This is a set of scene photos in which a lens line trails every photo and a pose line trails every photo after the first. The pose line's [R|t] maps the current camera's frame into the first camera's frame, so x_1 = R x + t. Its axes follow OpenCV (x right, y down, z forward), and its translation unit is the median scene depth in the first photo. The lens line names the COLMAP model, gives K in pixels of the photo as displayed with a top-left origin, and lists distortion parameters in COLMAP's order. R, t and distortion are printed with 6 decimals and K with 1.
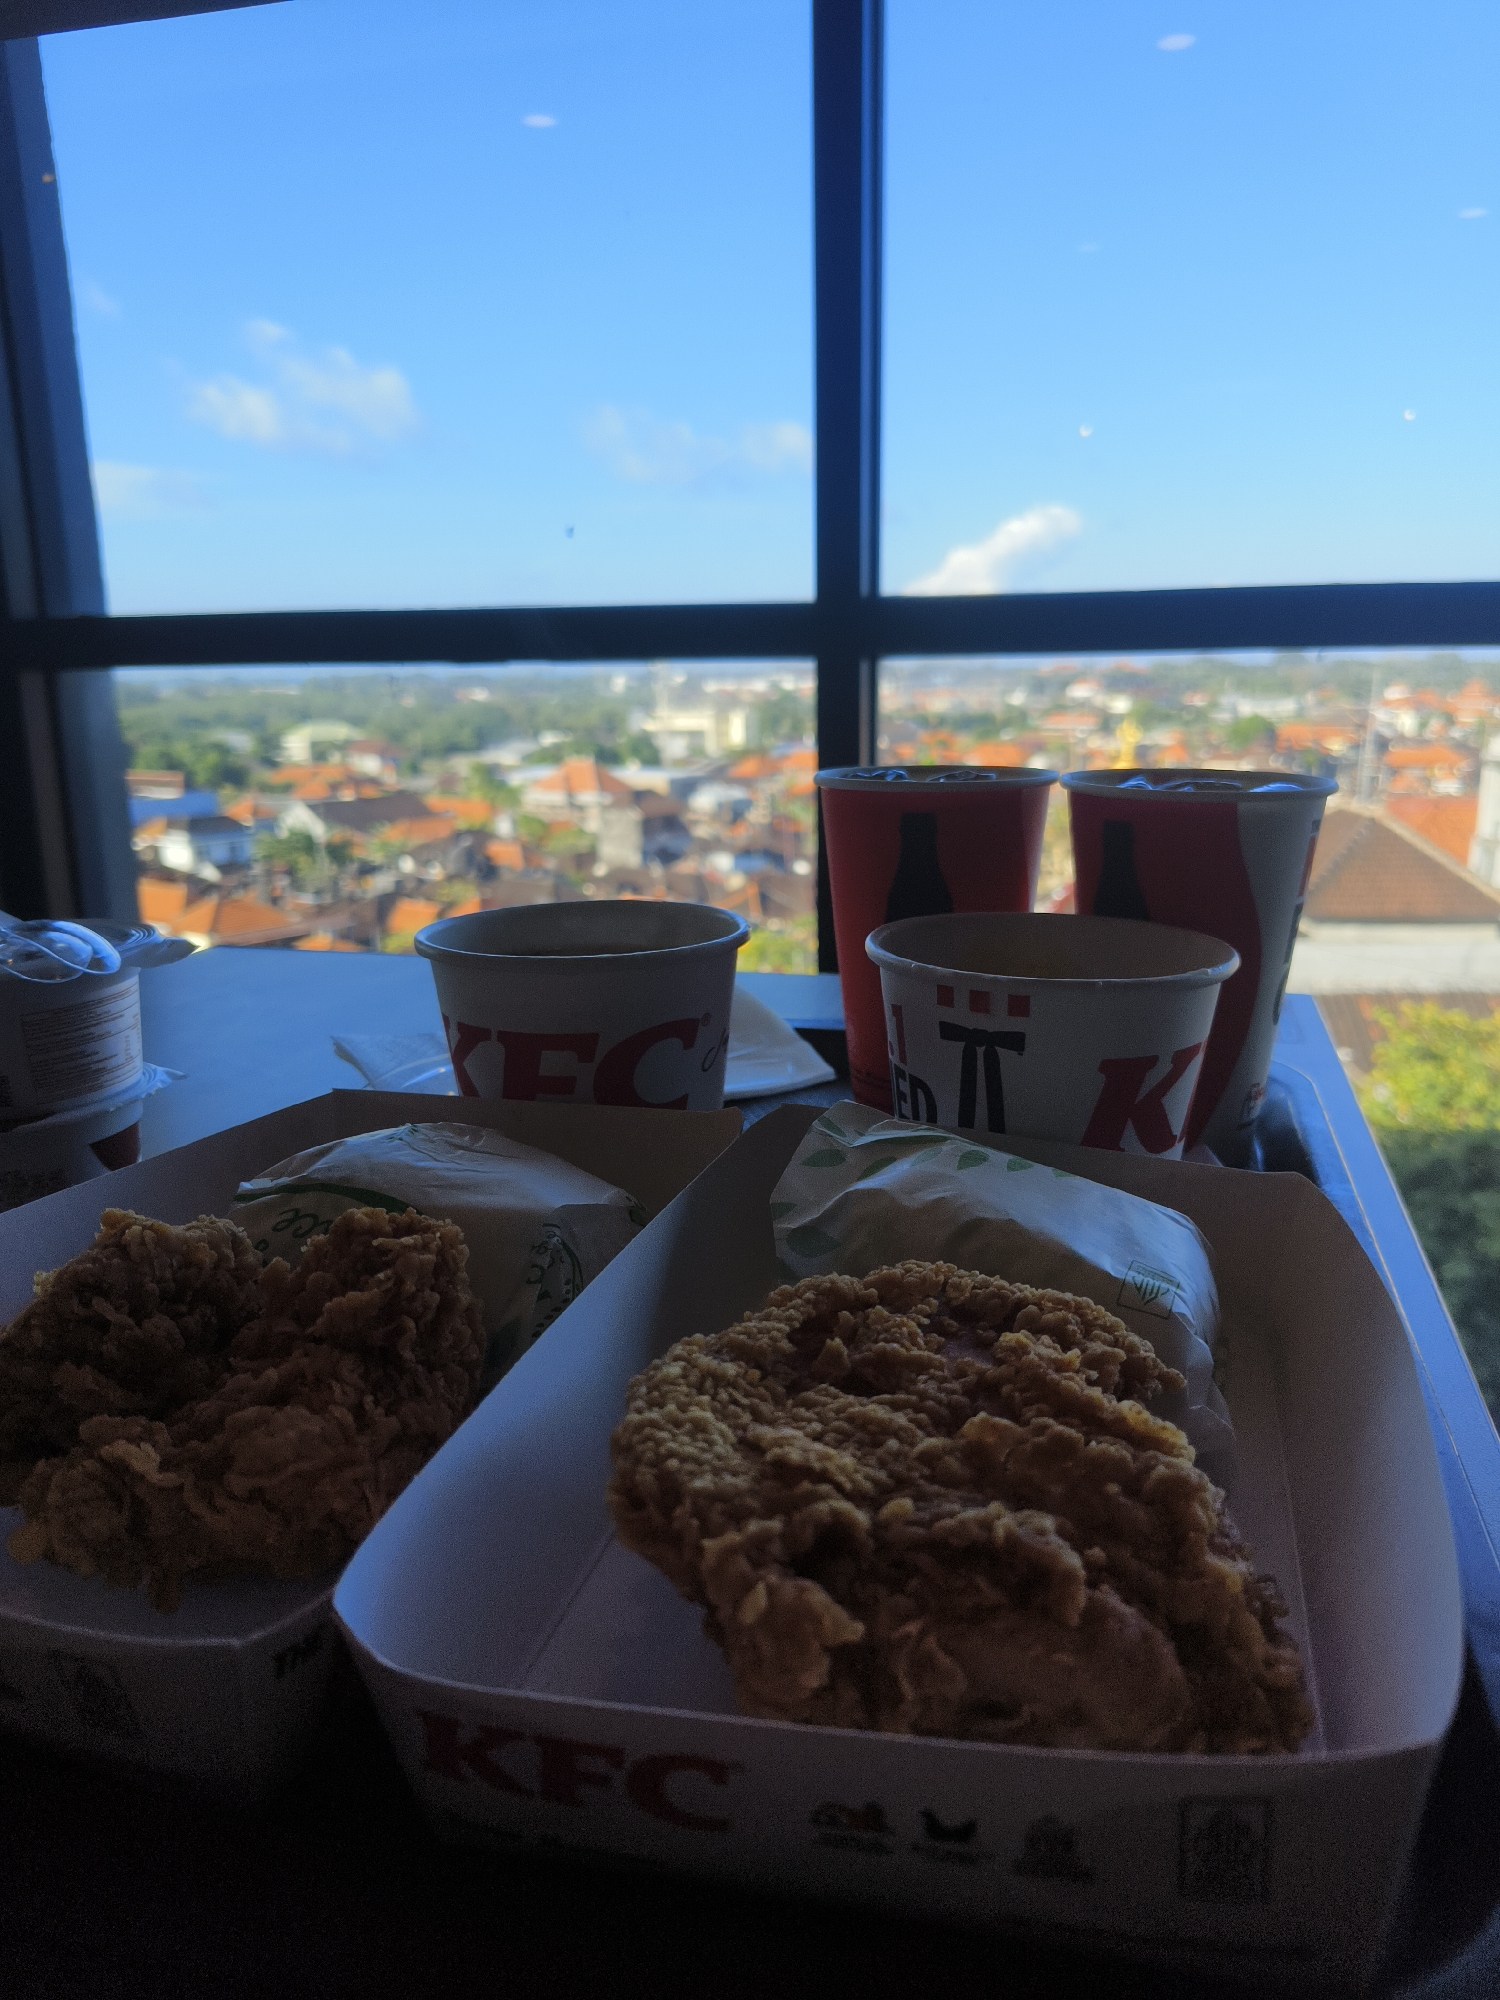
lens RADIAL K [[1341.6, 0, 750.0], [0, 1341.6, 1000.0], [0, 0, 1]] dist [0.056436, 0.000844]
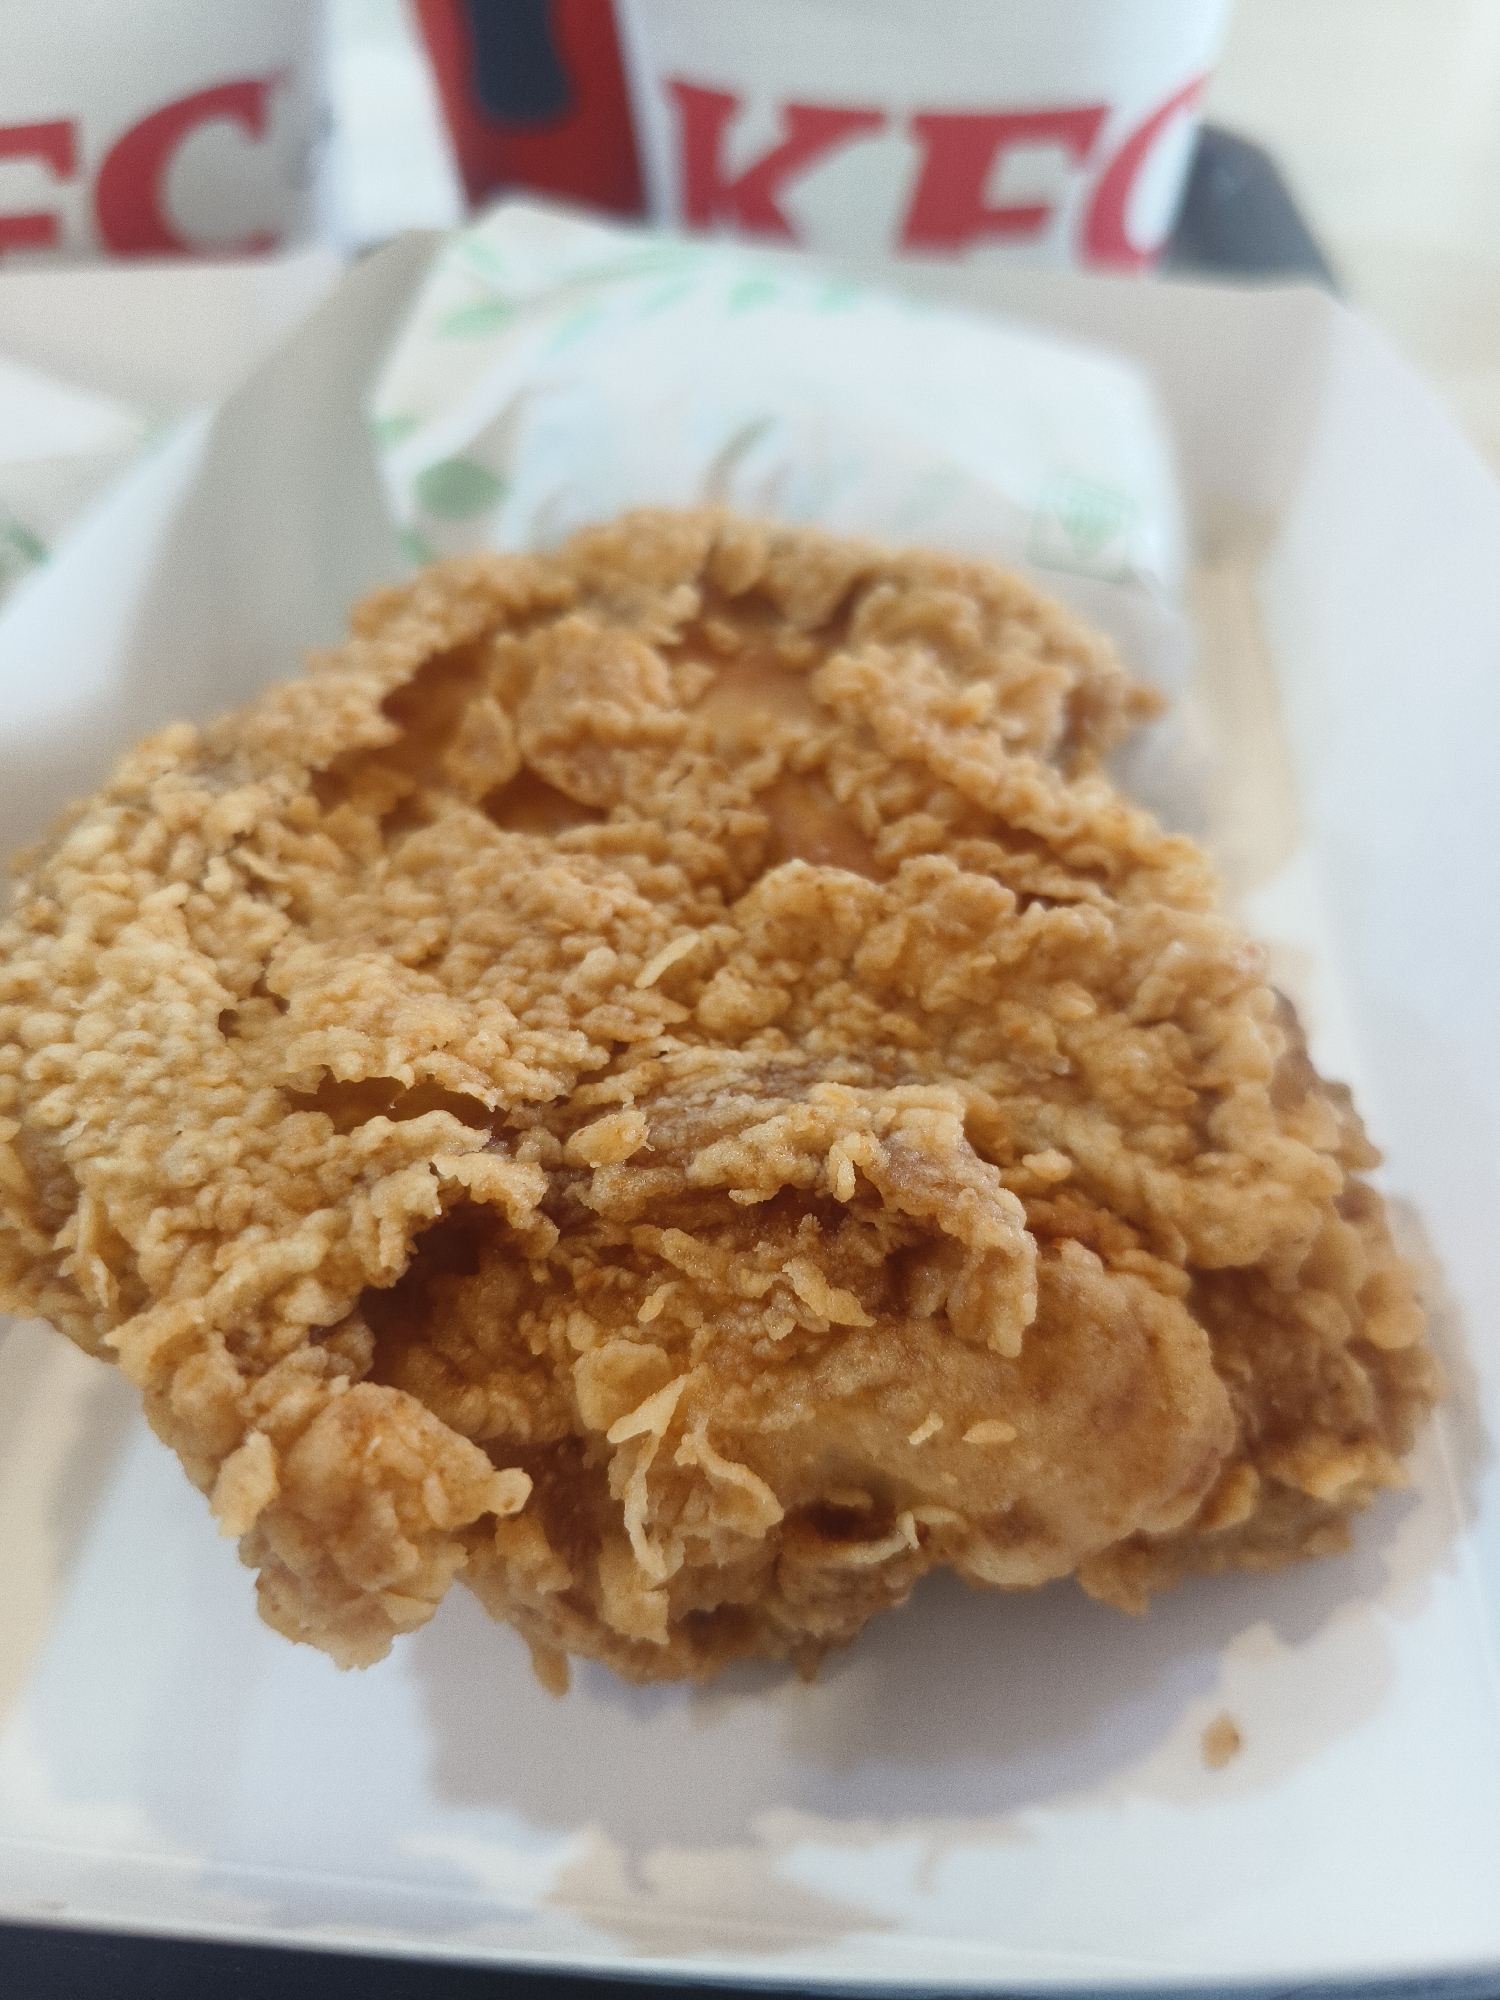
lens RADIAL K [[1335.1, 0, 750.0], [0, 1335.1, 1000.0], [0, 0, 1]] dist [-0.044657, 0.000766]
pose [[0.986435, -0.124952, 0.106453, 0.106208], [0.048089, 0.840034, 0.540398, 0.106118], [-0.156948, -0.527948, 0.834648, 0.619626]]
